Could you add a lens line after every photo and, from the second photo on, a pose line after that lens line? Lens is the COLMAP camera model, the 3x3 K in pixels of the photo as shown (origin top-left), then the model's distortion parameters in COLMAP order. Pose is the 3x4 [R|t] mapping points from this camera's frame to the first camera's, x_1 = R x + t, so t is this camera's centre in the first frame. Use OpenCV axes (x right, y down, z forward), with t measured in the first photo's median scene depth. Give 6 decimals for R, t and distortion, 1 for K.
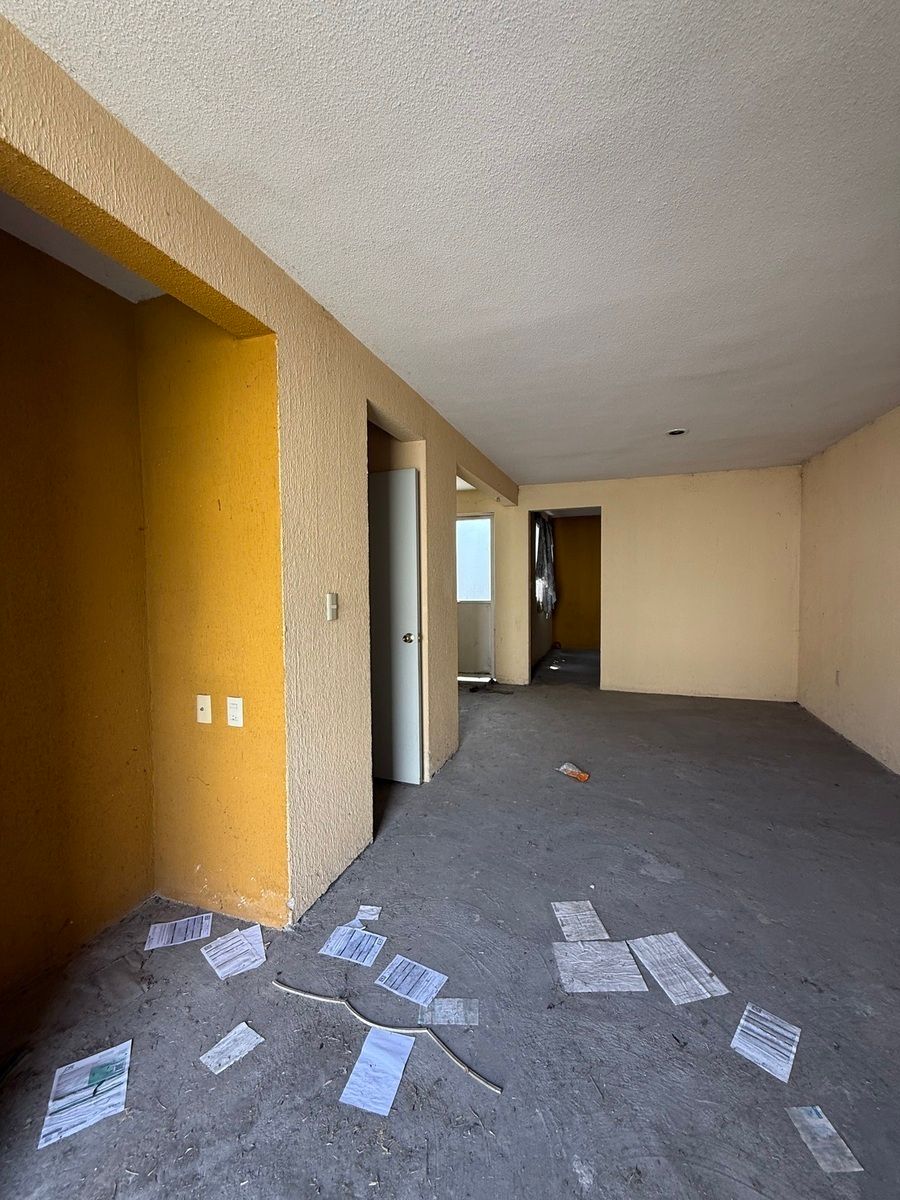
lens RADIAL K [[477.9, 0, 448.8], [0, 477.9, 597.1], [0, 0, 1]] dist [-0.000411, -0.000181]
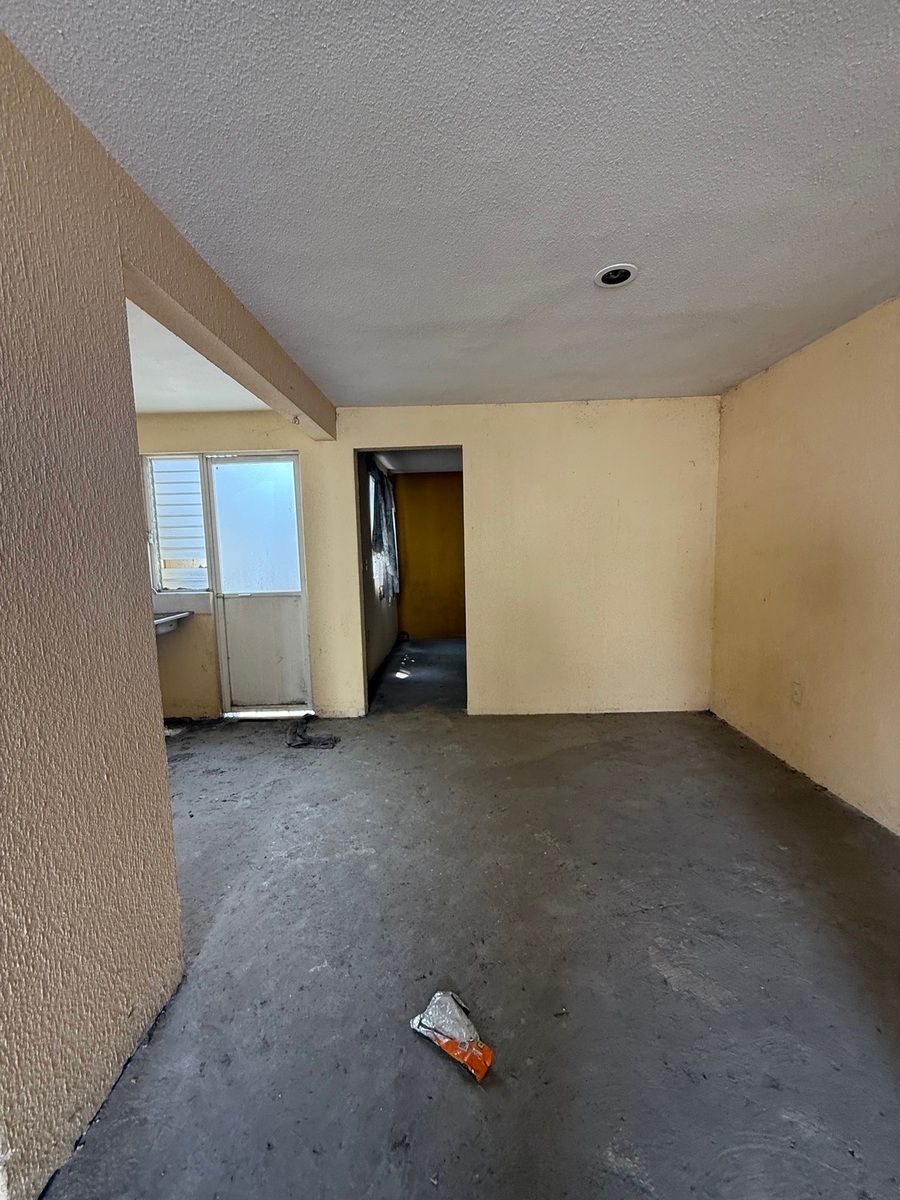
lens RADIAL K [[477.9, 0, 448.8], [0, 477.9, 597.1], [0, 0, 1]] dist [-0.000411, -0.000181]
pose [[0.948987, -0.047466, 0.311722, 0.151948], [0.028251, 0.997428, 0.065872, -0.041989], [-0.314047, -0.053706, 0.947887, 0.662281]]
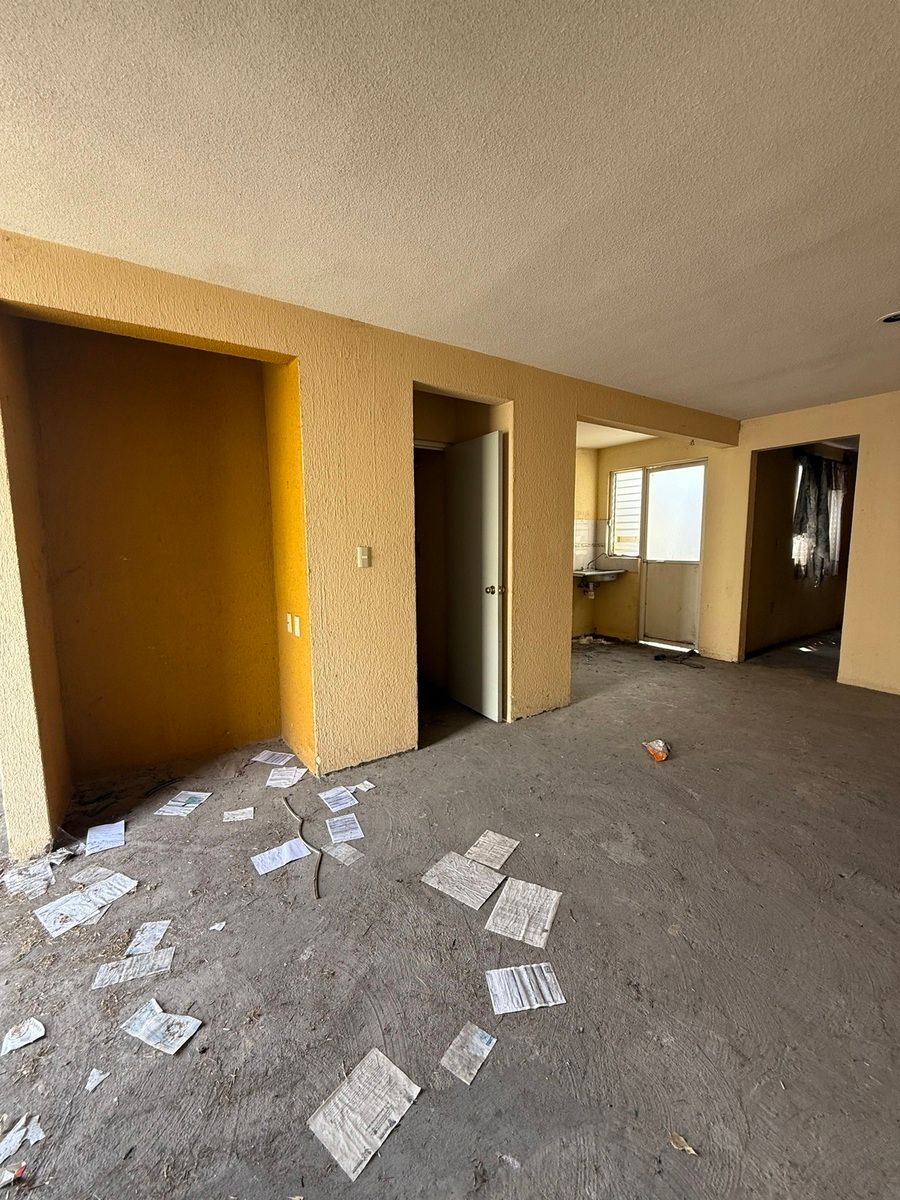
lens RADIAL K [[477.9, 0, 448.8], [0, 477.9, 597.1], [0, 0, 1]] dist [-0.000411, -0.000181]
pose [[0.801426, 0.072310, -0.593706, 0.484141], [-0.020541, 0.995407, 0.093507, 0.001501], [0.597741, -0.062744, 0.799230, 0.062602]]
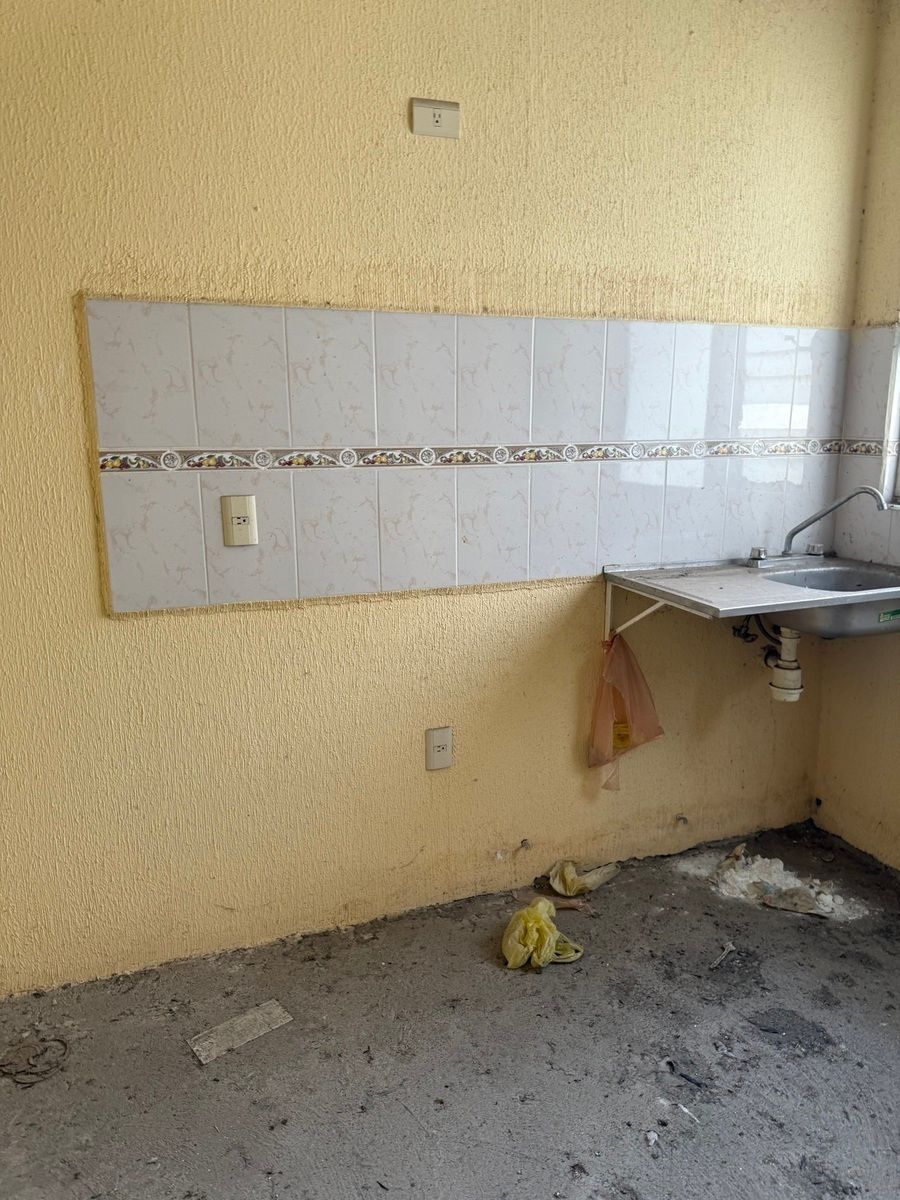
lens RADIAL K [[850.3, 0, 450.0], [0, 850.3, 600.0], [0, 0, 1]] dist [-0.002611, -0.001701]
pose [[0.636346, 0.175738, -0.751120, 0.146186], [-0.031063, 0.978752, 0.202680, -0.049171], [0.770778, -0.105642, 0.628284, 1.288015]]
